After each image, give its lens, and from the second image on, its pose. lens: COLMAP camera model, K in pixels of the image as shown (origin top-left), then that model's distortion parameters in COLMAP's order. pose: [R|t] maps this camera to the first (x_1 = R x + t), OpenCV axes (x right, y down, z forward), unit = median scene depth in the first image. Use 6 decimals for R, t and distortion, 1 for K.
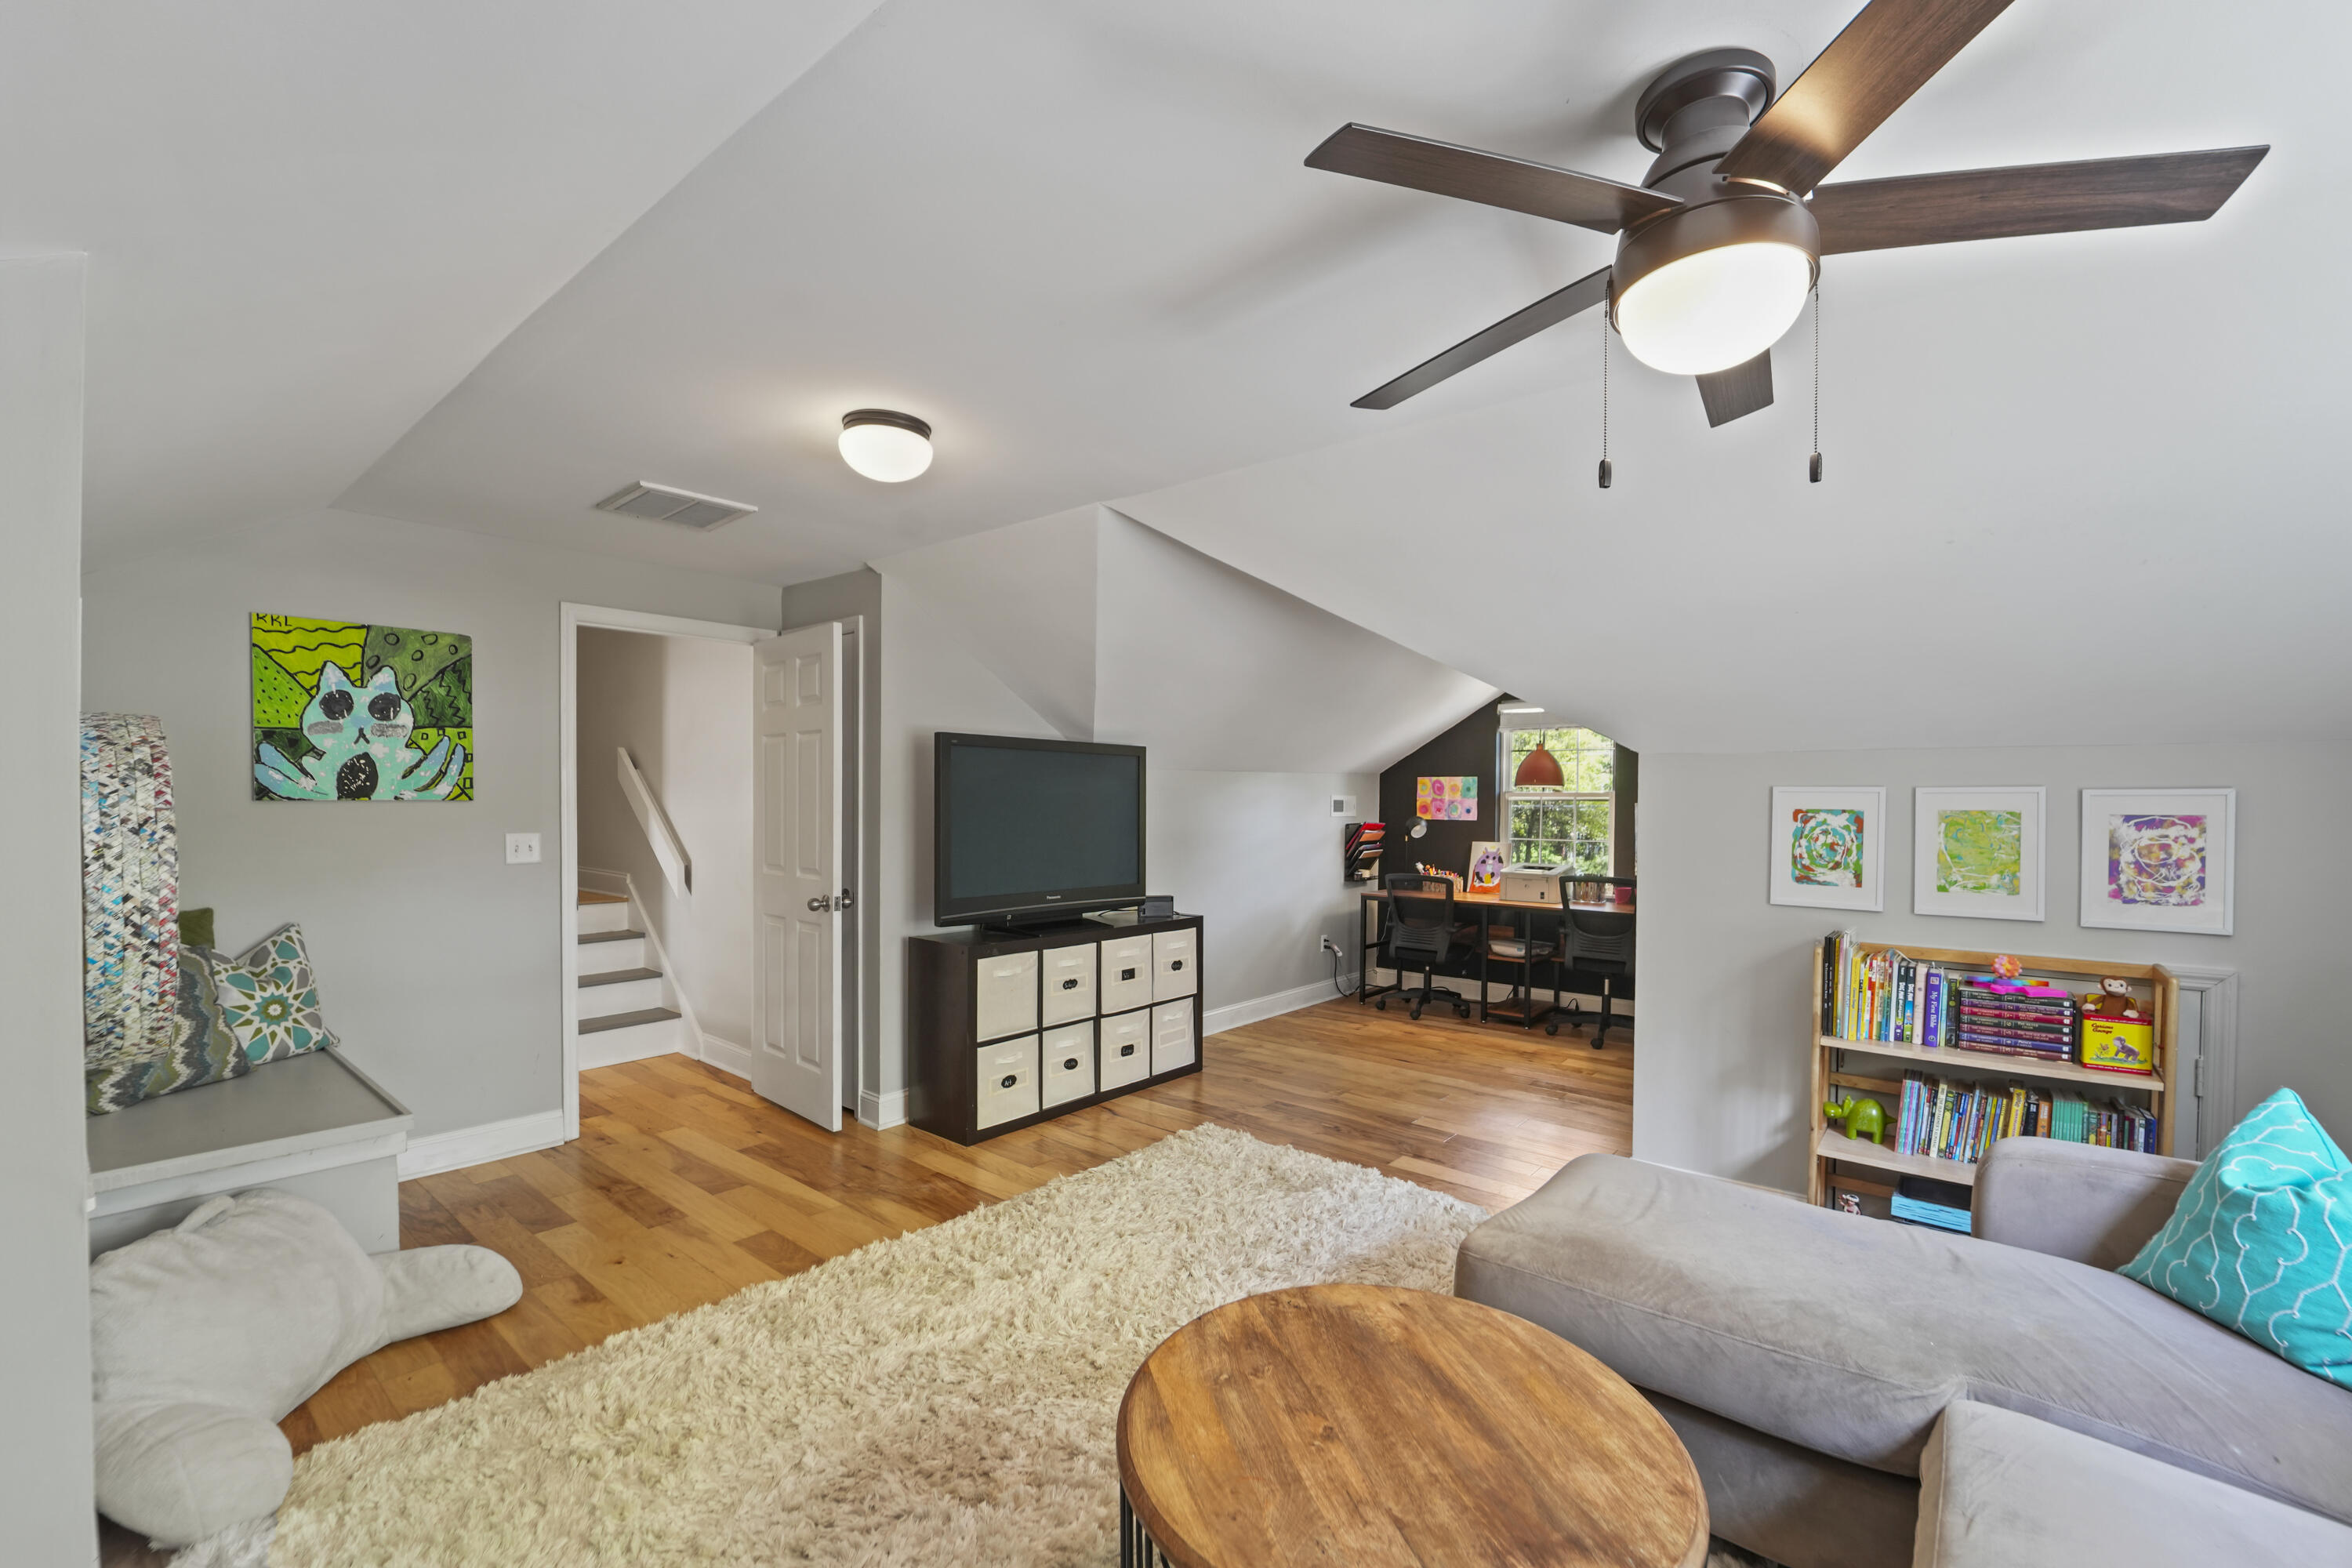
lens RADIAL K [[970.9, 0, 1176.0], [0, 970.9, 784.0], [0, 0, 1]] dist [-0.011003, 0.000157]
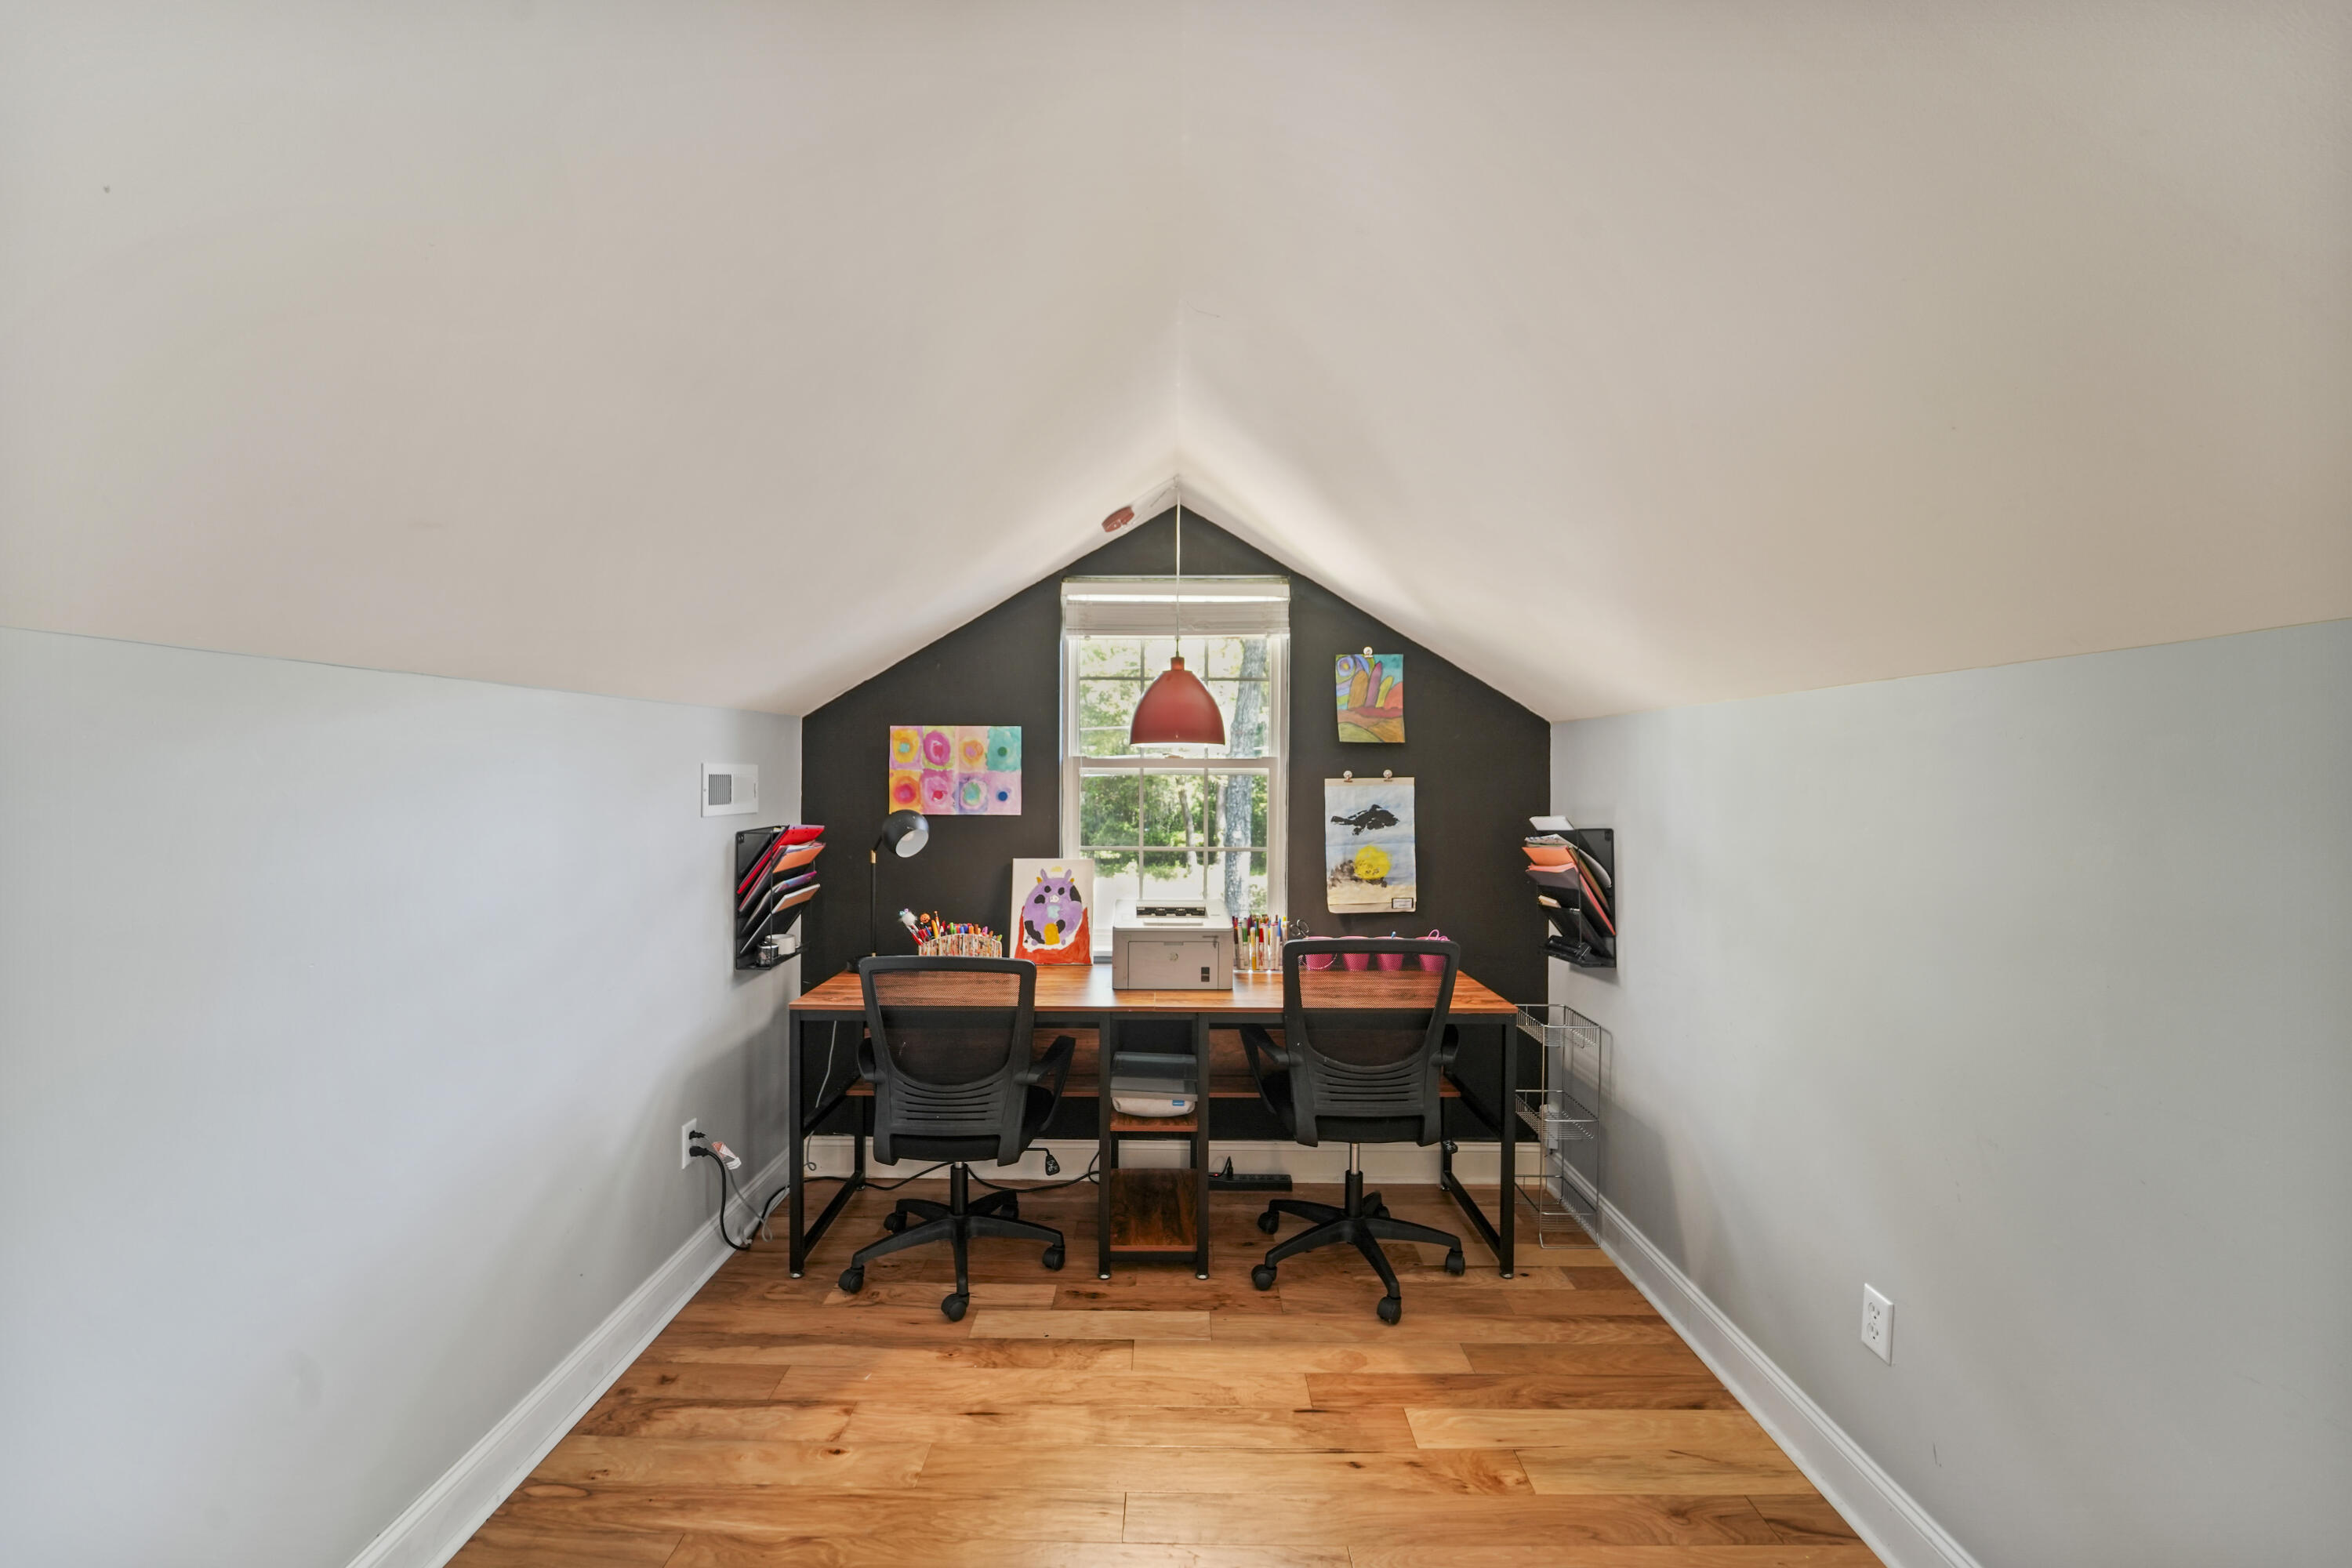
lens RADIAL K [[970.9, 0, 1176.0], [0, 970.9, 784.0], [0, 0, 1]] dist [-0.011003, 0.000157]
pose [[0.770031, -0.008854, 0.637945, 0.056397], [-0.006650, 0.999738, 0.021902, 0.010385], [-0.637972, -0.021107, 0.769771, 0.570506]]
